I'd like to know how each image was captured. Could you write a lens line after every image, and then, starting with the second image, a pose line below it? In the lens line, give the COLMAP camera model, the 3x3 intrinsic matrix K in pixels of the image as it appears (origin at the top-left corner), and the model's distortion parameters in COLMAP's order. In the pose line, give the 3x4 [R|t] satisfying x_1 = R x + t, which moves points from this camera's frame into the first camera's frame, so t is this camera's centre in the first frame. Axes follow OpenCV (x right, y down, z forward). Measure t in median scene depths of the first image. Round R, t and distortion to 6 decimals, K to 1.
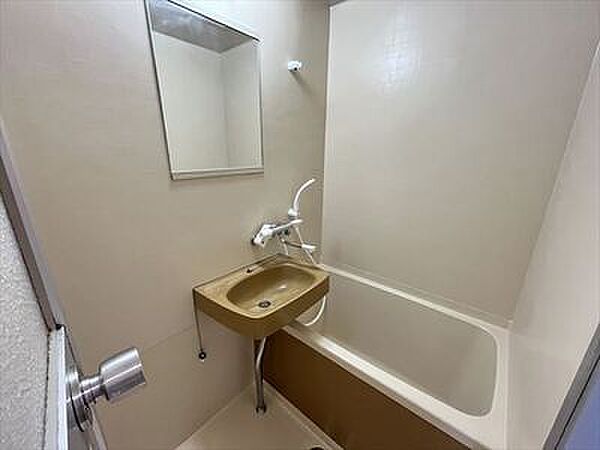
lens RADIAL K [[241.4, 0, 299.2], [0, 241.4, 225.3], [0, 0, 1]] dist [-0.004159, 0.000058]
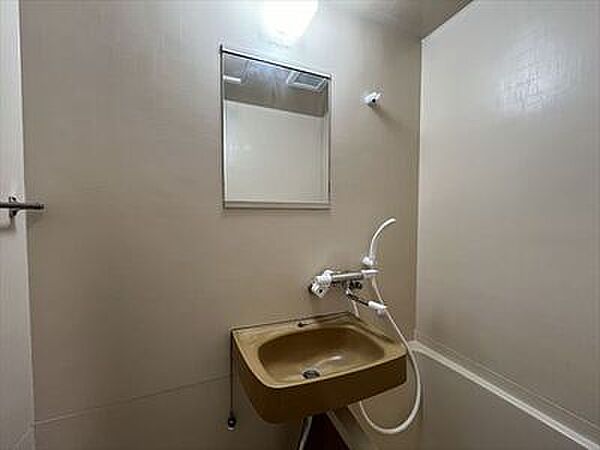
lens RADIAL K [[241.4, 0, 299.7], [0, 241.4, 224.5], [0, 0, 1]] dist [-0.004159, 0.000058]
pose [[0.890287, 0.009937, -0.455292, 0.153203], [-0.129355, 0.964100, -0.231901, 0.052324], [0.436643, 0.265352, 0.859611, 0.210910]]
